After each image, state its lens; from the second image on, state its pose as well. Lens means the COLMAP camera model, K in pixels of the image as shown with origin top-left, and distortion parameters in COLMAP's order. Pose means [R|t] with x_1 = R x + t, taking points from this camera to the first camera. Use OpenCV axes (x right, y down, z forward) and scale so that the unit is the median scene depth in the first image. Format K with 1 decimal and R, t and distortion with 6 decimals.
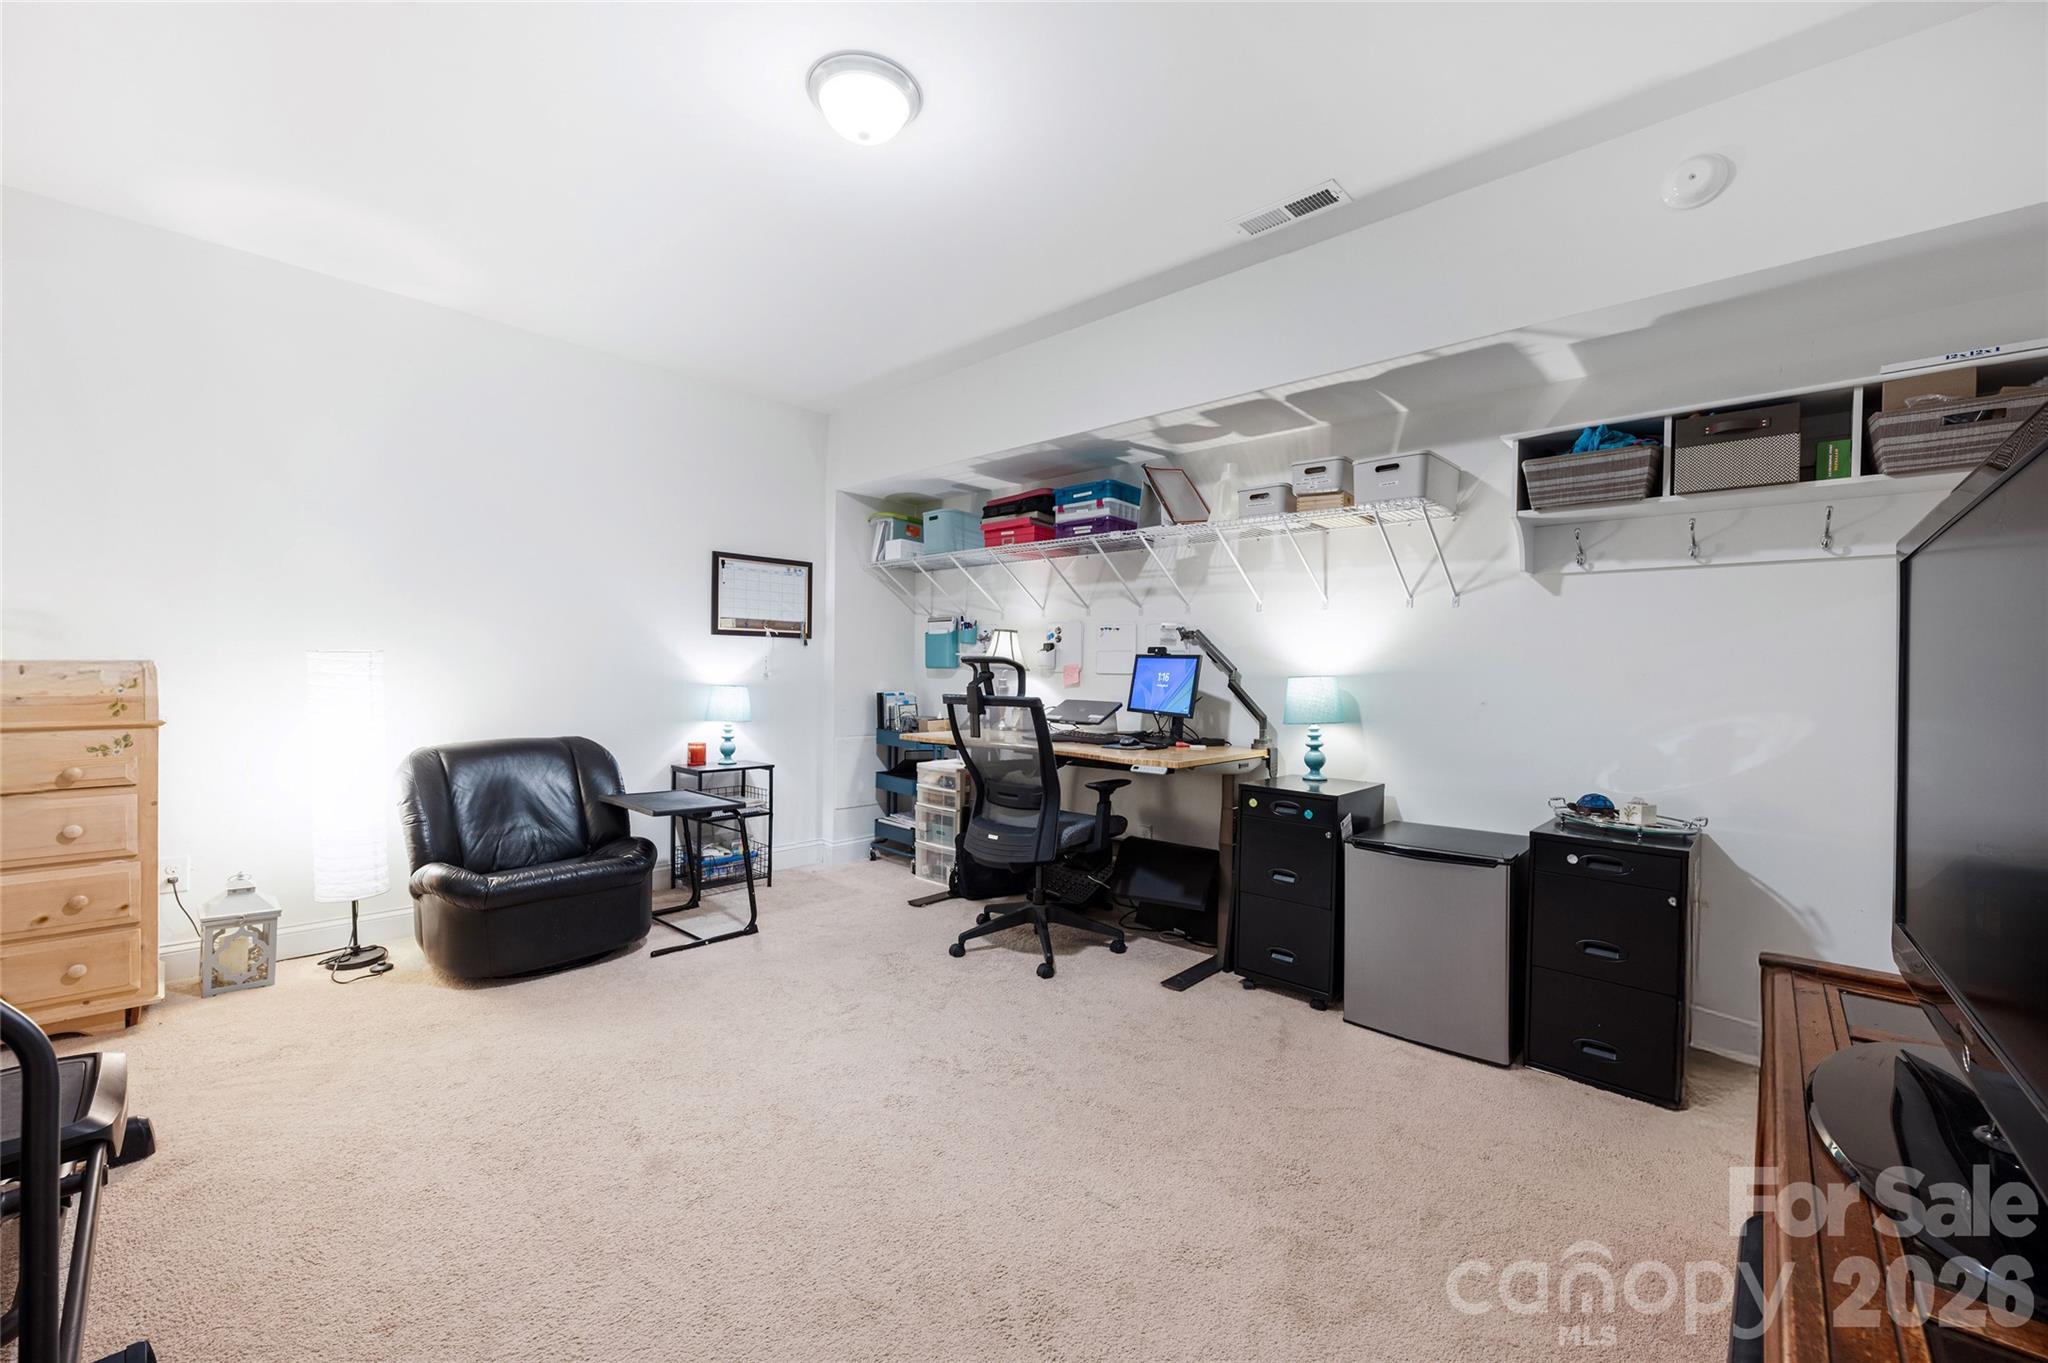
lens RADIAL K [[841.7, 0, 1030.0], [0, 841.7, 677.8], [0, 0, 1]] dist [-0.004895, -0.000164]
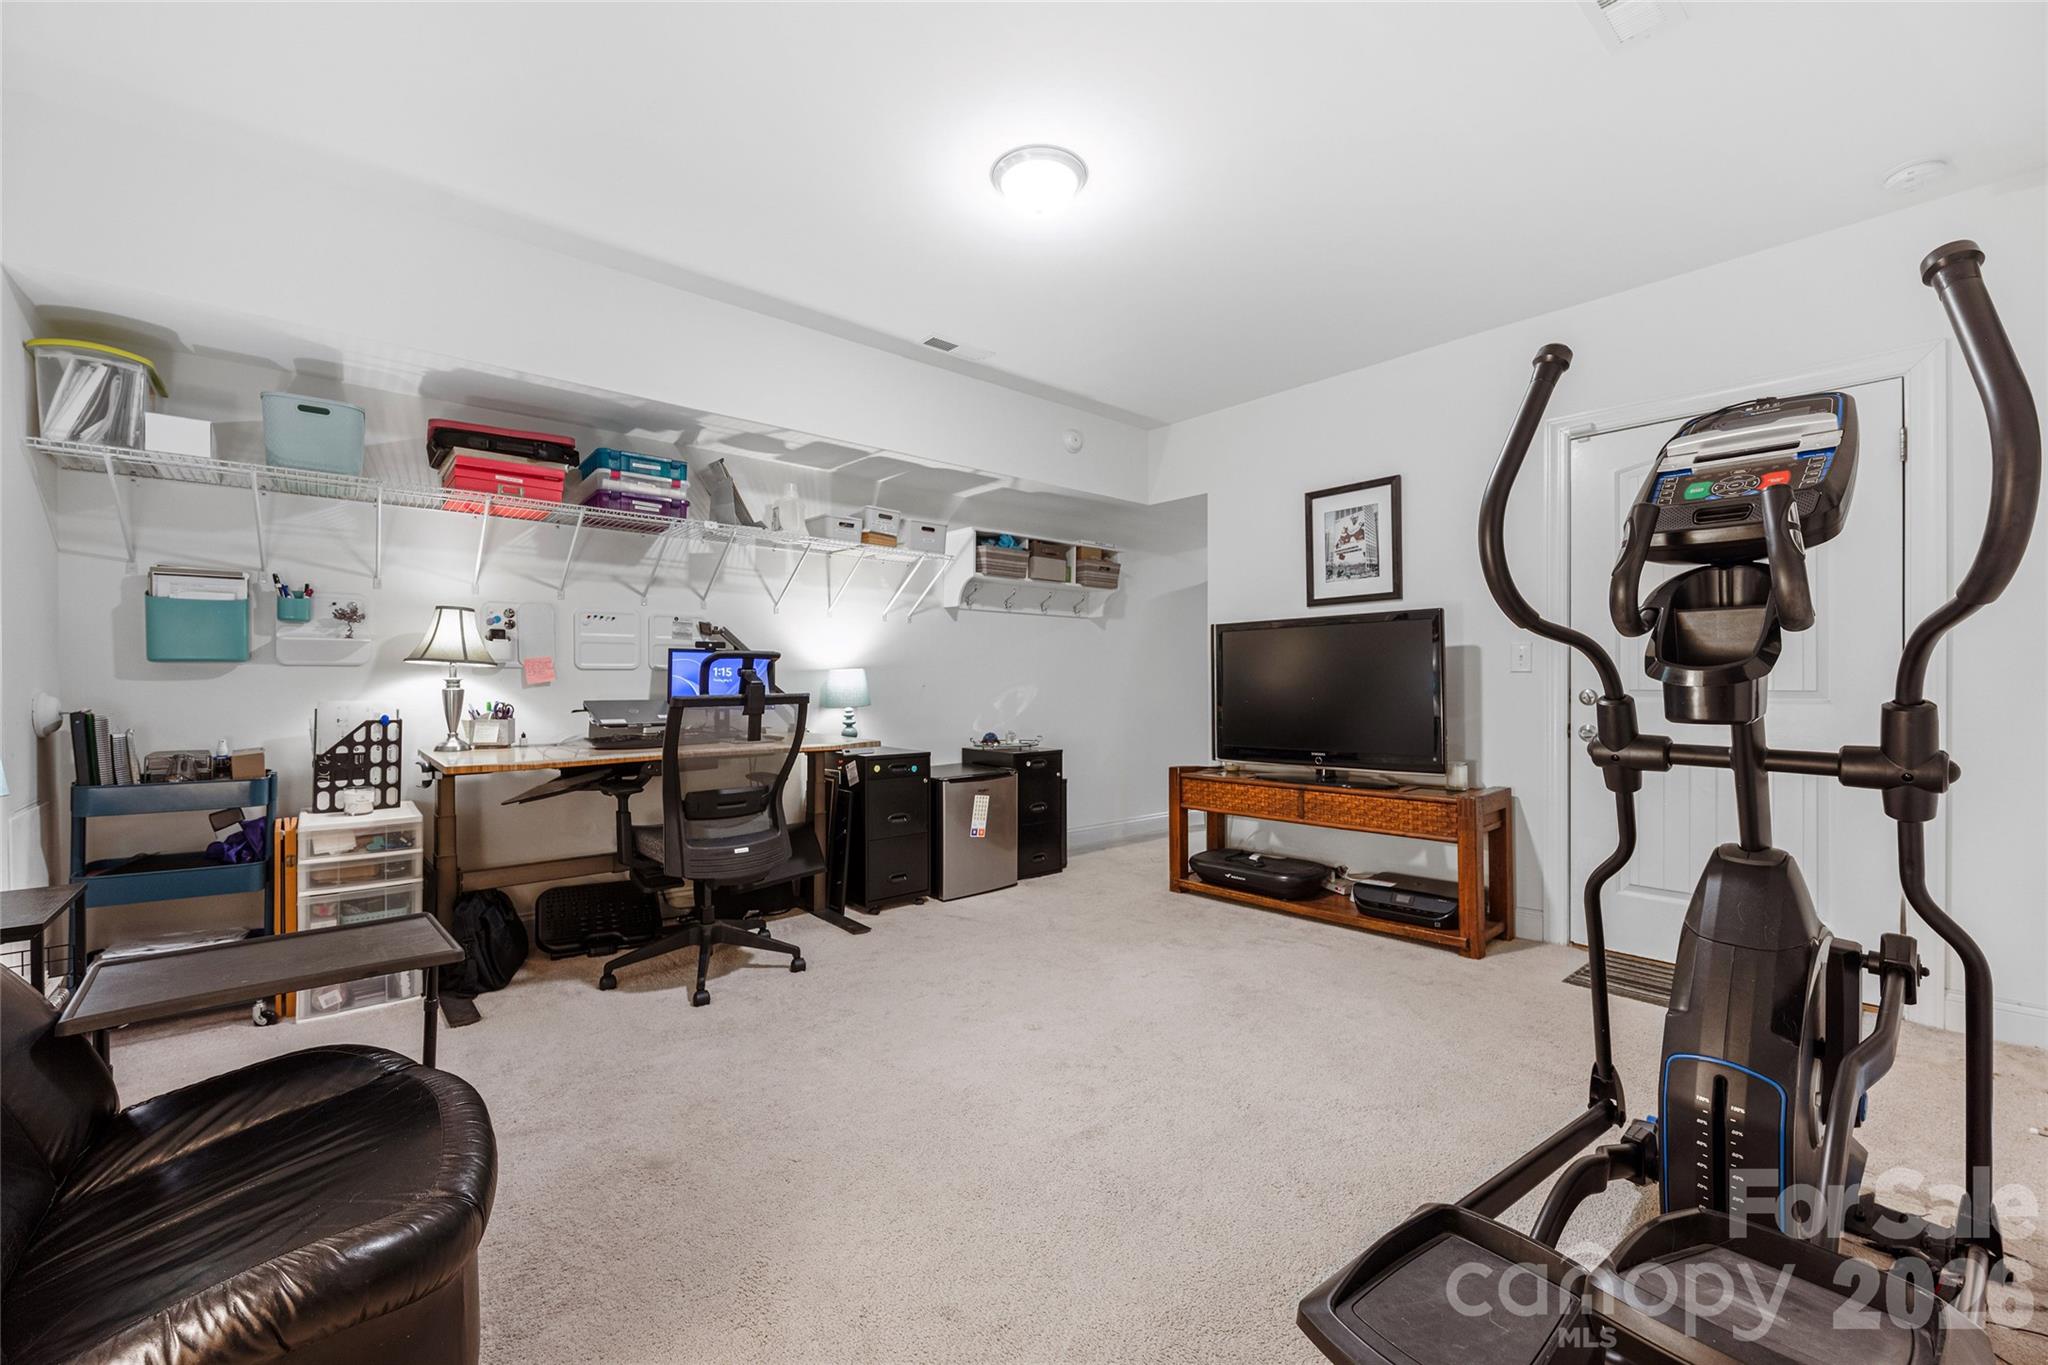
lens RADIAL K [[830.8, 0, 1035.5], [0, 830.8, 679.3], [0, 0, 1]] dist [-0.000960, -0.000625]
pose [[0.079945, -0.021192, 0.996574, -0.838010], [0.005134, 0.999769, 0.020848, -0.011477], [-0.996786, 0.003450, 0.080036, 0.563817]]
